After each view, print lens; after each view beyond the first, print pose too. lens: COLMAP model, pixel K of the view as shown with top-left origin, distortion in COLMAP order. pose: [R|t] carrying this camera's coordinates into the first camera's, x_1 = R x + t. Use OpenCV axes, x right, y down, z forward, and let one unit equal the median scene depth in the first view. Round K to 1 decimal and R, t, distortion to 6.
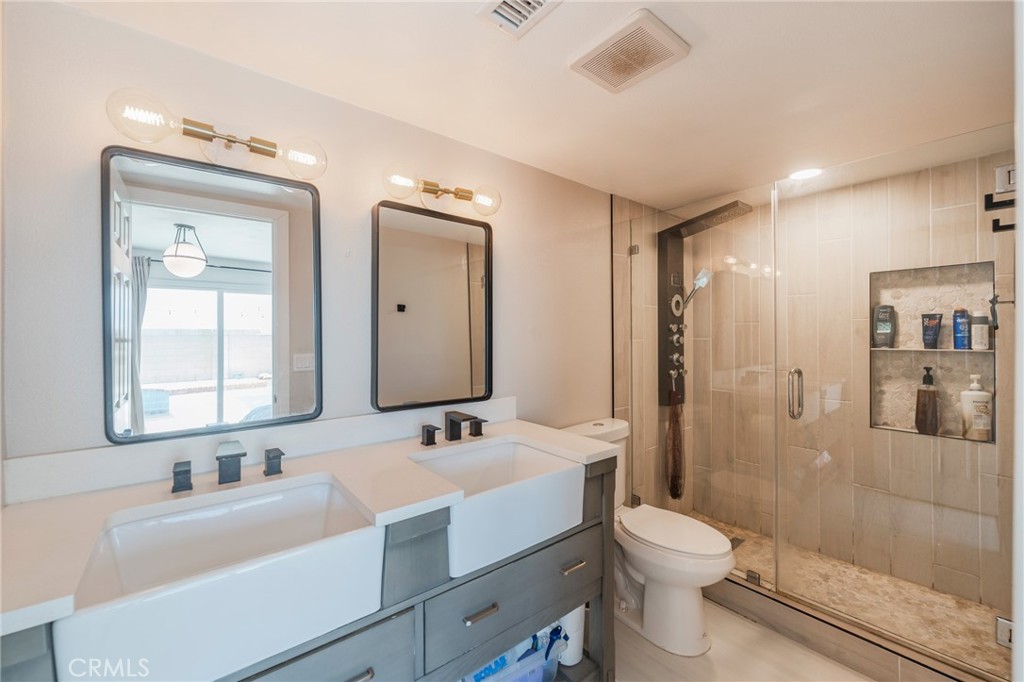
lens RADIAL K [[415.0, 0, 508.7], [0, 415.0, 338.9], [0, 0, 1]] dist [-0.001697, 0.000044]
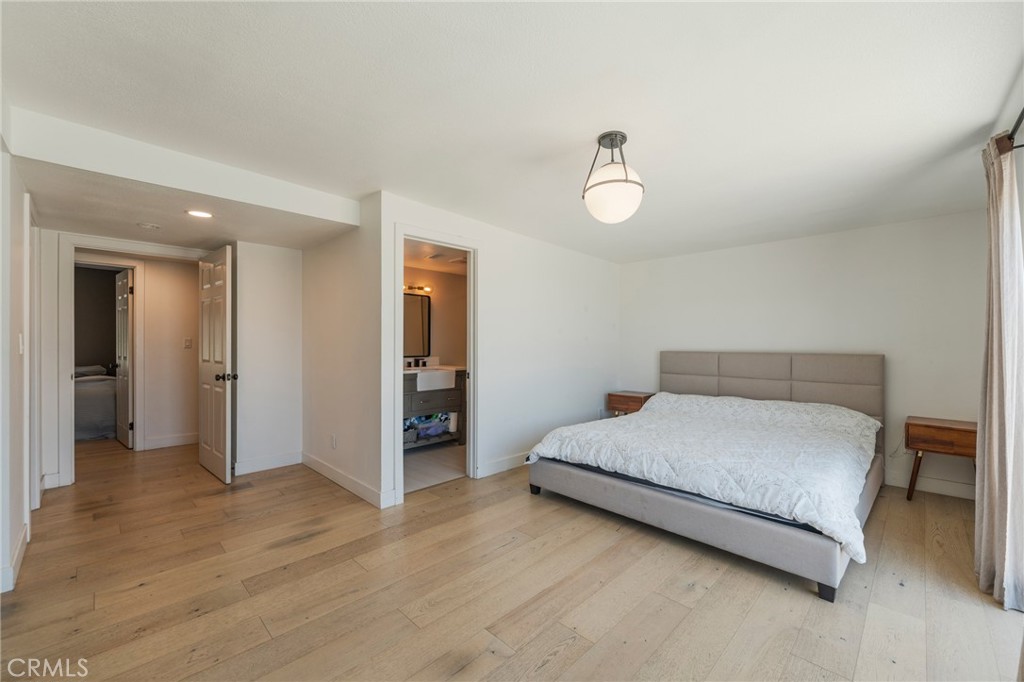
lens RADIAL K [[415.0, 0, 509.6], [0, 415.0, 344.5], [0, 0, 1]] dist [-0.001697, 0.000044]
pose [[0.994116, 0.005640, 0.108178, 0.221825], [-0.006904, 0.999912, 0.011316, 0.034480], [-0.108105, -0.011996, 0.994067, -2.175310]]
